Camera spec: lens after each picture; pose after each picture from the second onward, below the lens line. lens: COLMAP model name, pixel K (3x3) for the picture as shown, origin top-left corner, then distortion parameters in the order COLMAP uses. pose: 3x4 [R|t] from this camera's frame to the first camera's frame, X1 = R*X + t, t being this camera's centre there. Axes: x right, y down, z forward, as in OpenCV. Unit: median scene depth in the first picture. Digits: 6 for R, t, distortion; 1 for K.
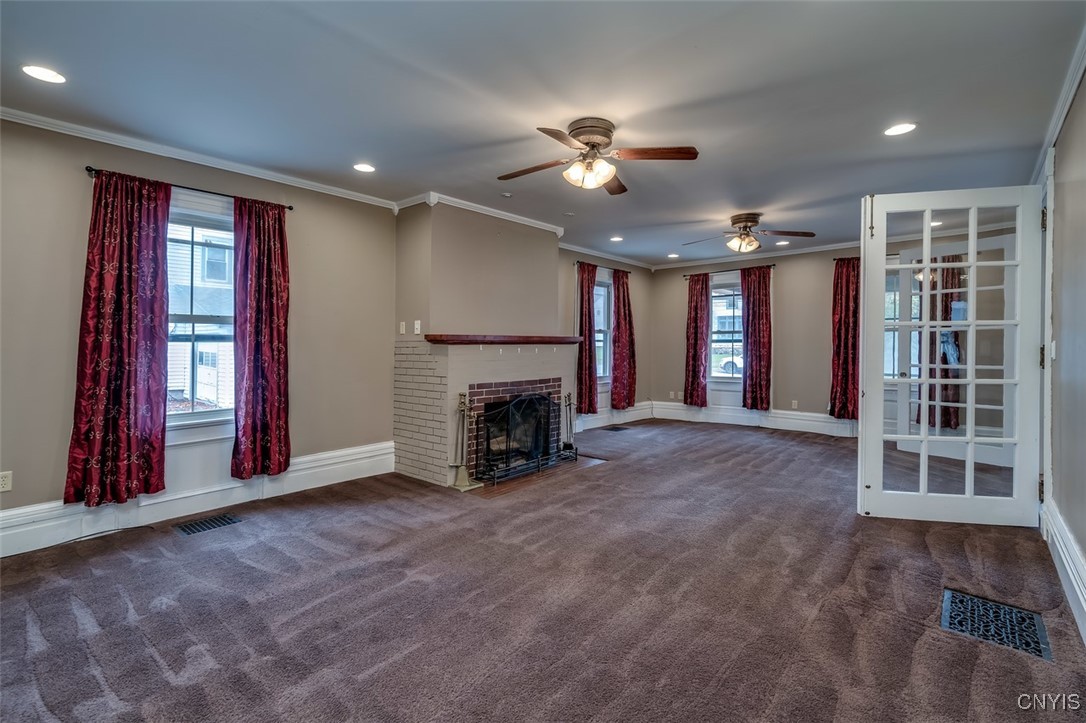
lens RADIAL K [[492.2, 0, 554.0], [0, 492.2, 337.7], [0, 0, 1]] dist [-0.001184, -0.000013]
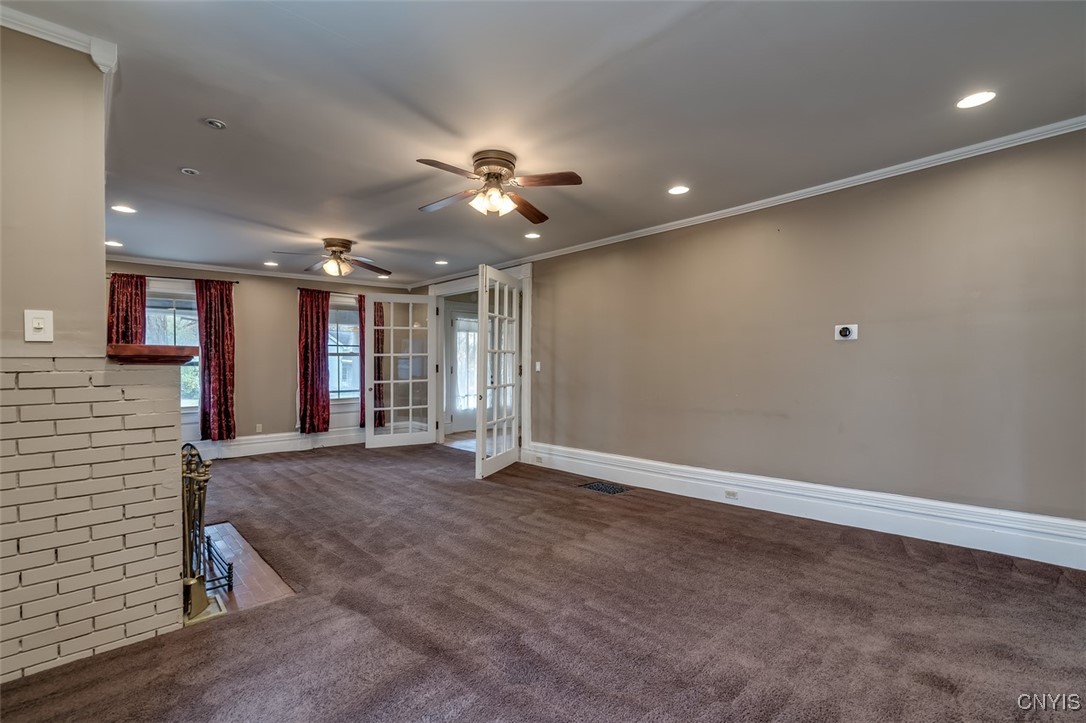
lens RADIAL K [[492.2, 0, 540.7], [0, 492.2, 366.7], [0, 0, 1]] dist [-0.001184, -0.000013]
pose [[0.126985, -0.004663, 0.991894, -0.675727], [-0.001152, 0.999988, 0.004849, 0.012013], [-0.991904, -0.001758, 0.126978, 0.517541]]
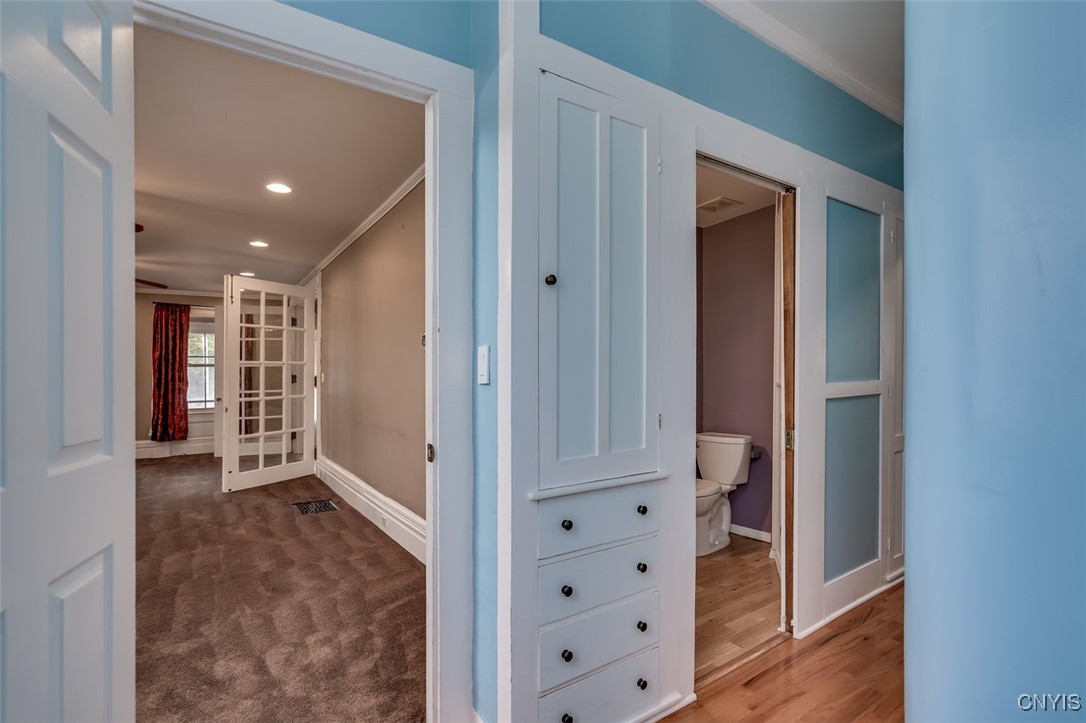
lens RADIAL K [[492.2, 0, 532.6], [0, 492.2, 374.5], [0, 0, 1]] dist [-0.001184, -0.000013]
pose [[0.272592, -0.007575, 0.962100, -0.434778], [0.003315, 0.999970, 0.006933, 0.002200], [-0.962124, 0.001300, 0.272609, -0.226329]]
